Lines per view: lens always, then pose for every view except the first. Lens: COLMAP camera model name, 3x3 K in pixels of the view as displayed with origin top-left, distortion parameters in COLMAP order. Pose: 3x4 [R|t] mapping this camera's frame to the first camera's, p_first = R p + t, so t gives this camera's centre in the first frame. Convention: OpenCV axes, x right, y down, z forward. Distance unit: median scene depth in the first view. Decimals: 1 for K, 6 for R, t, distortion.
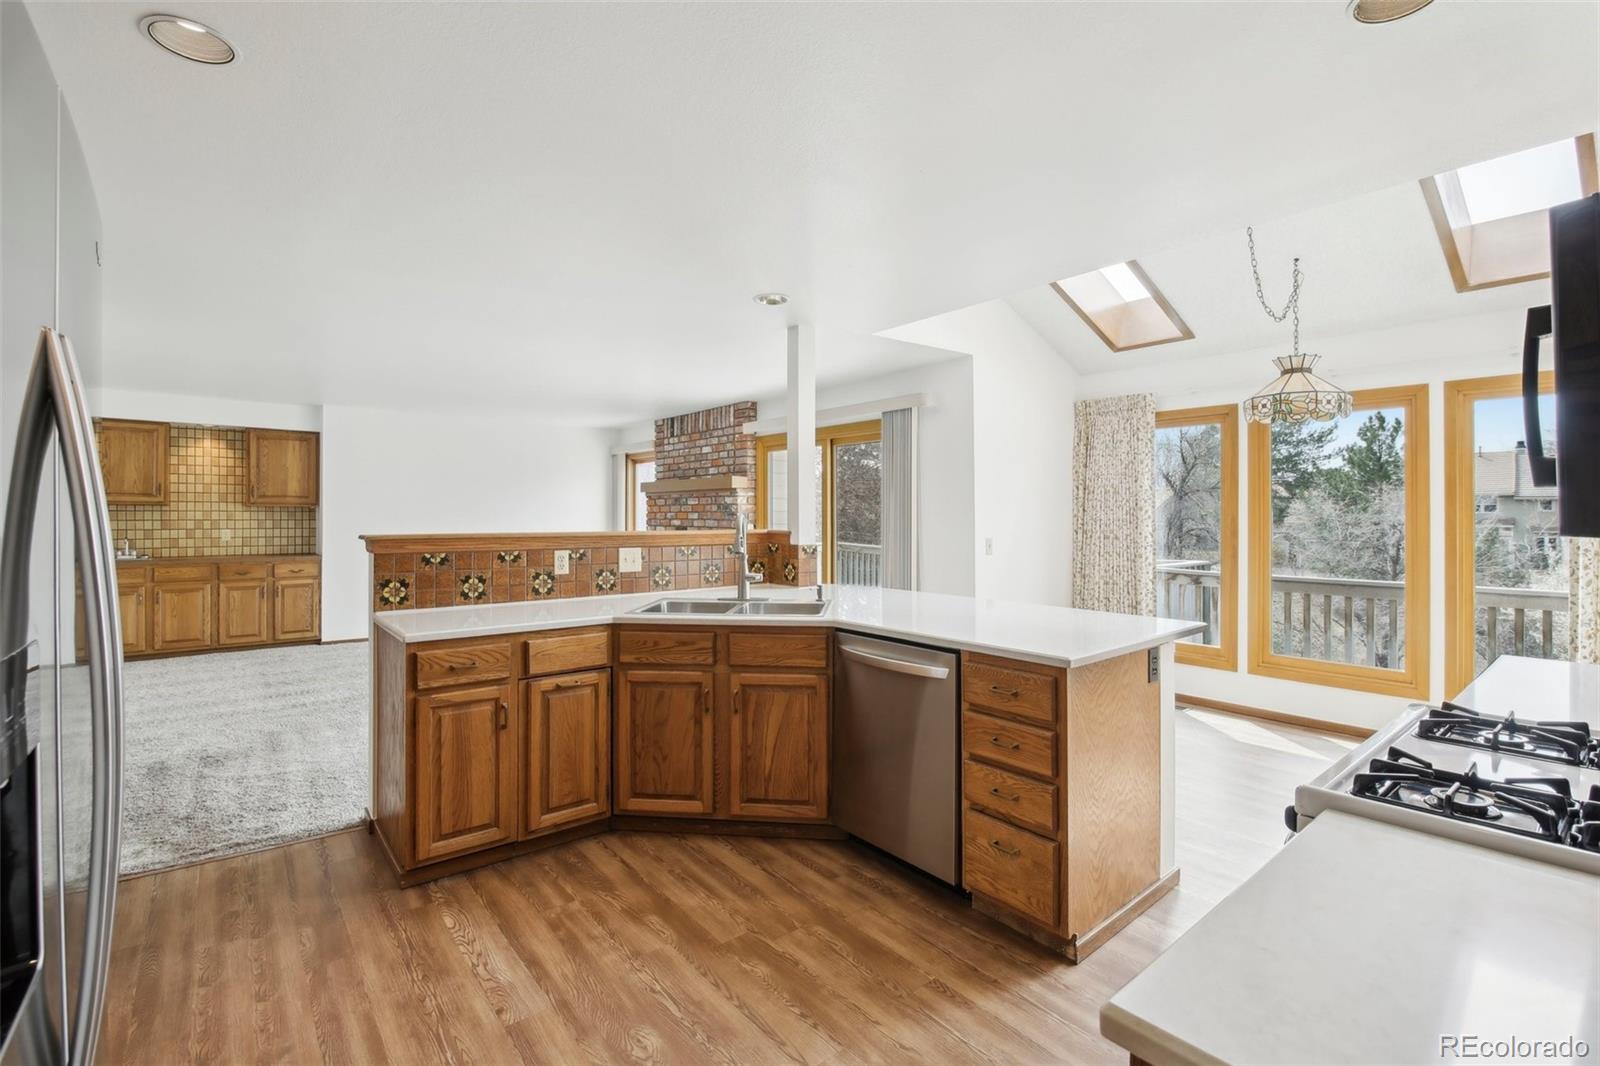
lens RADIAL K [[709.1, 0, 791.9], [0, 709.1, 519.1], [0, 0, 1]] dist [-0.002019, -0.009550]
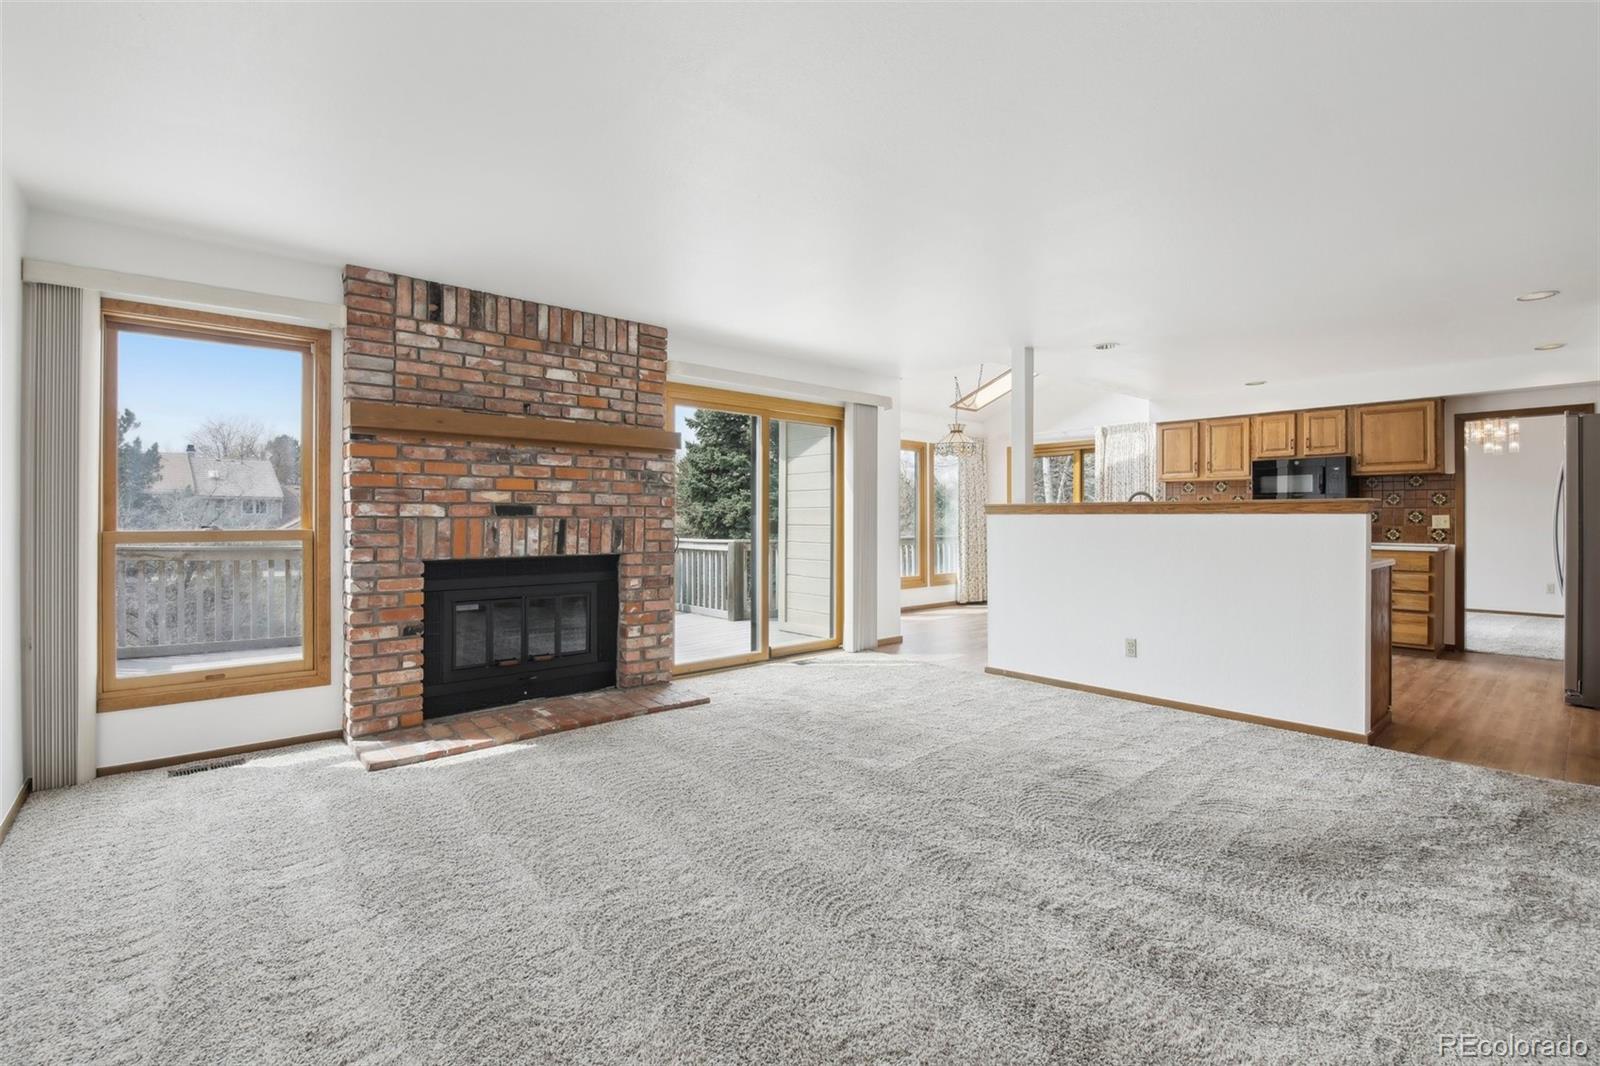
lens RADIAL K [[709.1, 0, 791.9], [0, 709.1, 519.1], [0, 0, 1]] dist [-0.002019, -0.009550]
pose [[-0.036758, -0.004252, 0.999315, -0.750271], [0.002584, 0.999987, 0.004350, 0.021002], [-0.999321, 0.002742, -0.036746, 0.866297]]
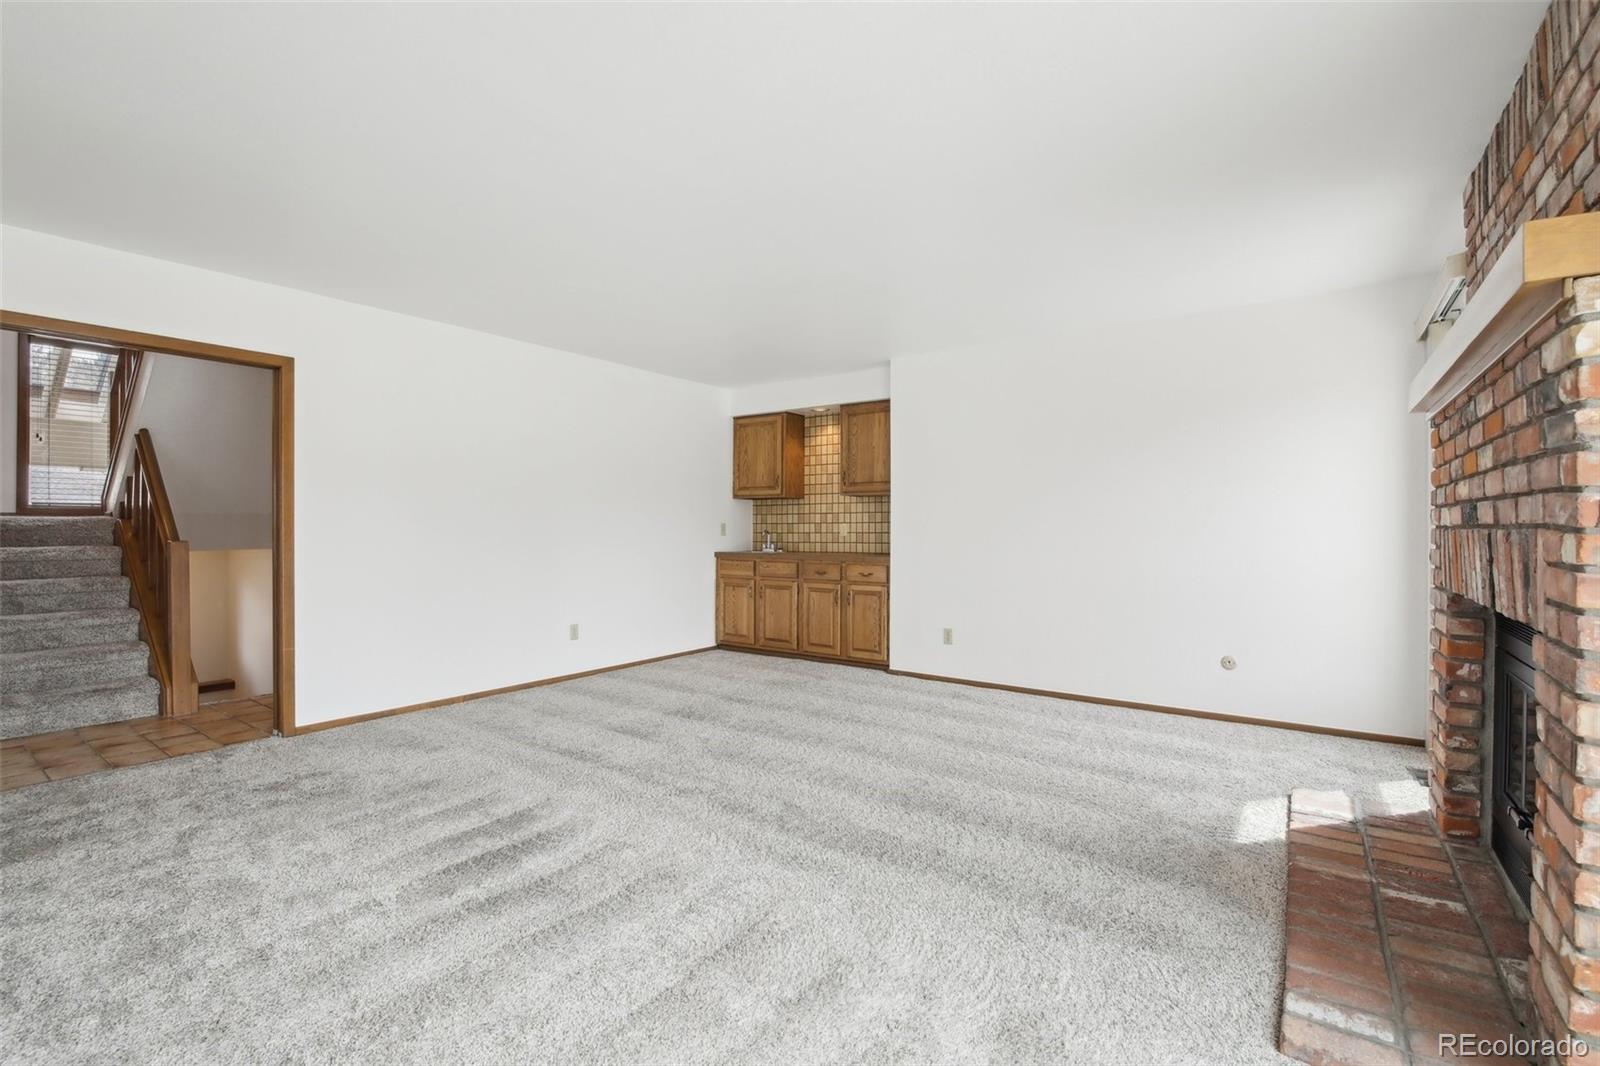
lens RADIAL K [[705.6, 0, 795.1], [0, 705.6, 530.4], [0, 0, 1]] dist [-0.000760, -0.008419]
pose [[0.268605, 0.001558, -0.963249, 0.046151], [-0.002125, 0.999997, 0.001025, 0.023034], [0.963248, 0.001772, 0.268608, 0.712833]]
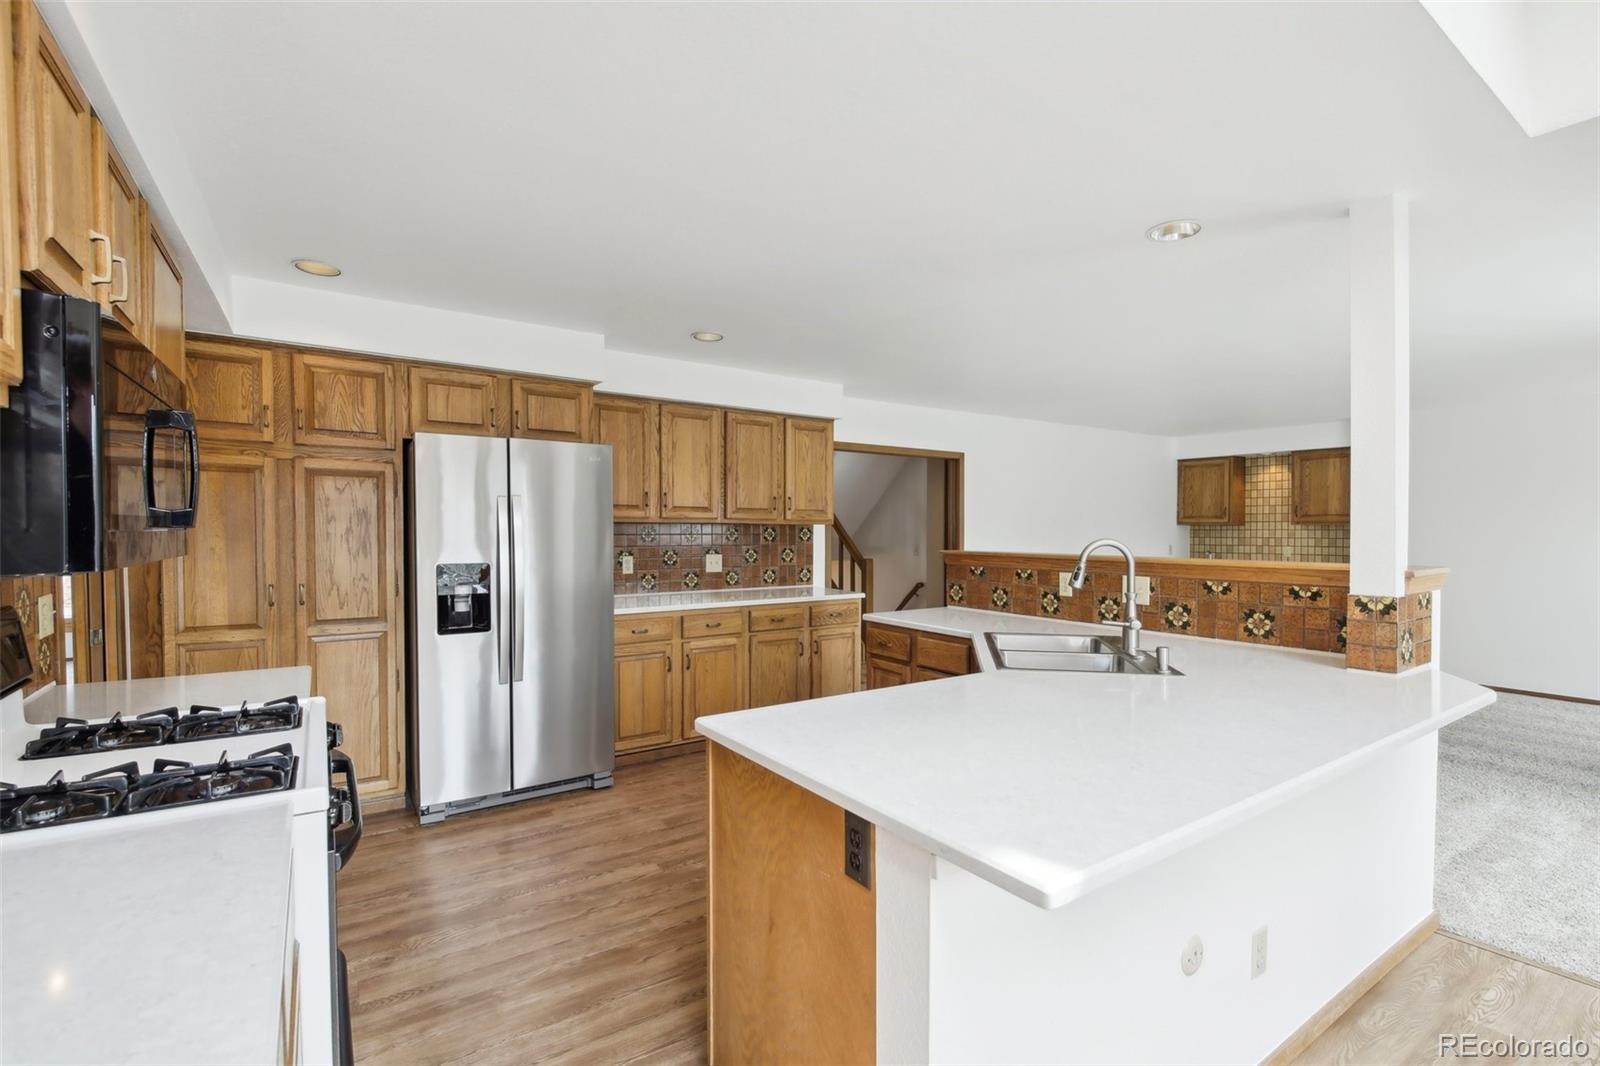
lens RADIAL K [[705.6, 0, 795.1], [0, 705.6, 530.4], [0, 0, 1]] dist [-0.000760, -0.008419]
pose [[-0.091778, 0.000497, -0.995779, 0.354548], [-0.005458, 0.999985, 0.001002, -0.007444], [0.995765, 0.005527, -0.091774, 0.350220]]
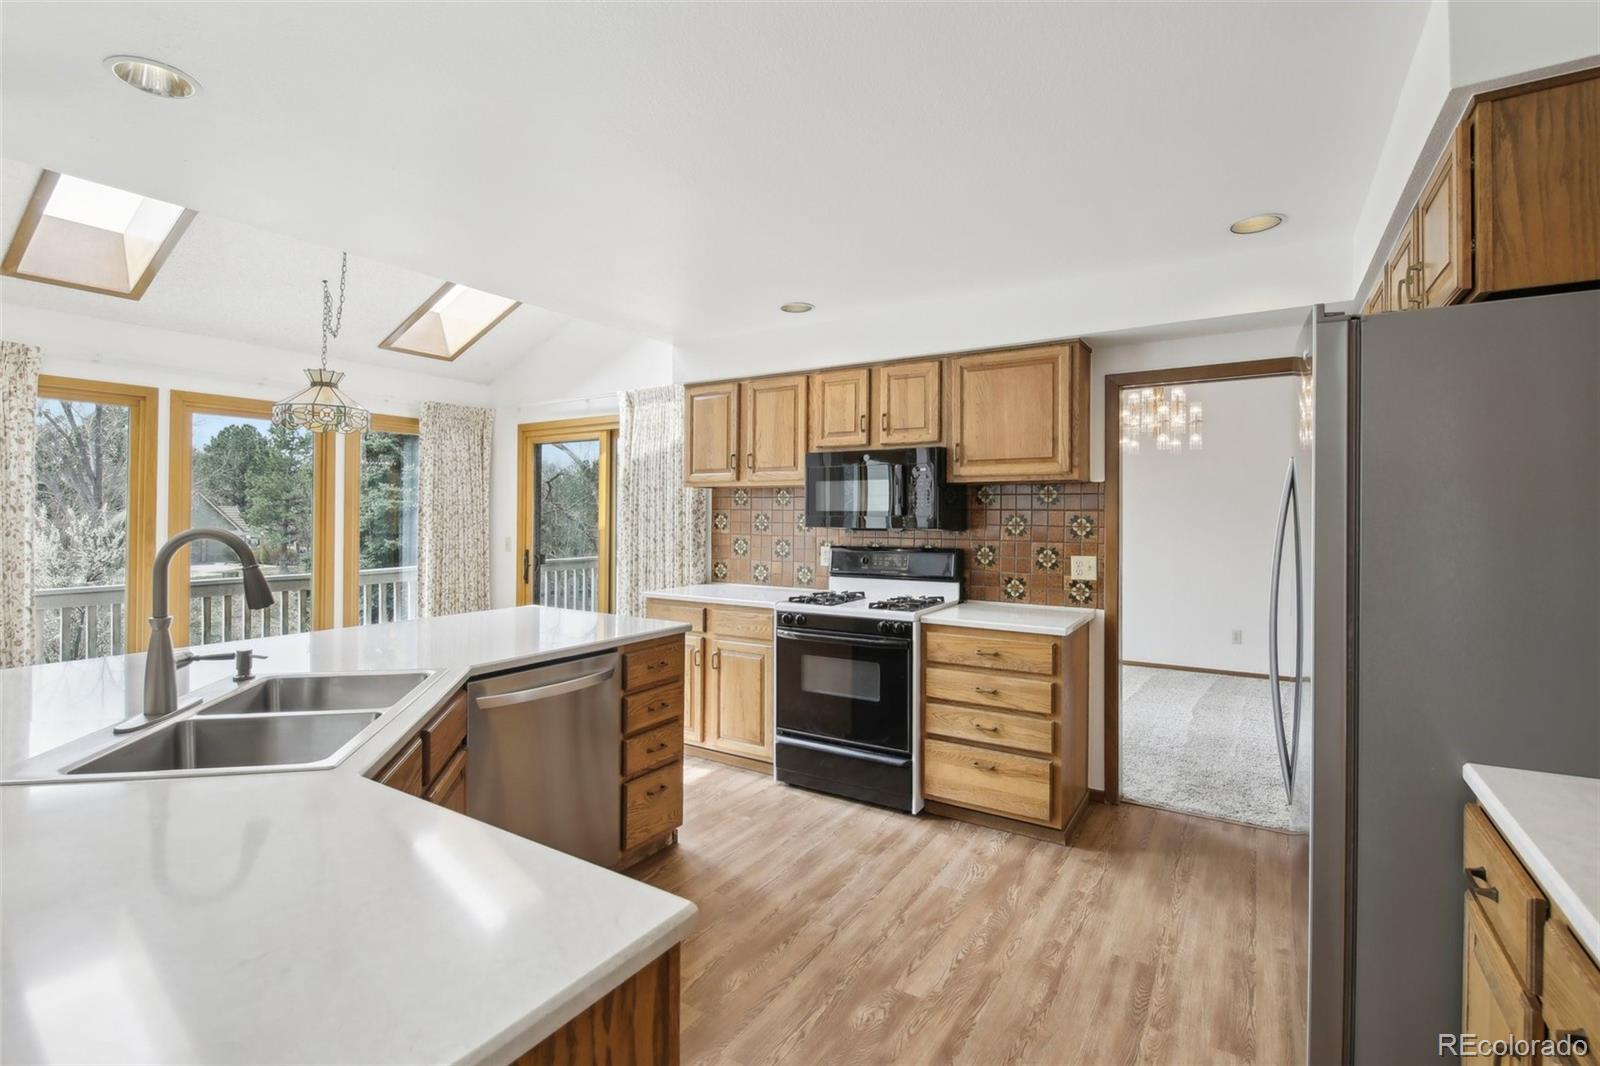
lens RADIAL K [[730.7, 0, 792.4], [0, 730.7, 509.5], [0, 0, 1]] dist [0.000150, -0.008608]
pose [[-0.320557, 0.001557, 0.947228, -0.317047], [-0.000361, 0.999998, -0.001766, -0.009498], [-0.947229, -0.000909, -0.320556, 0.376546]]
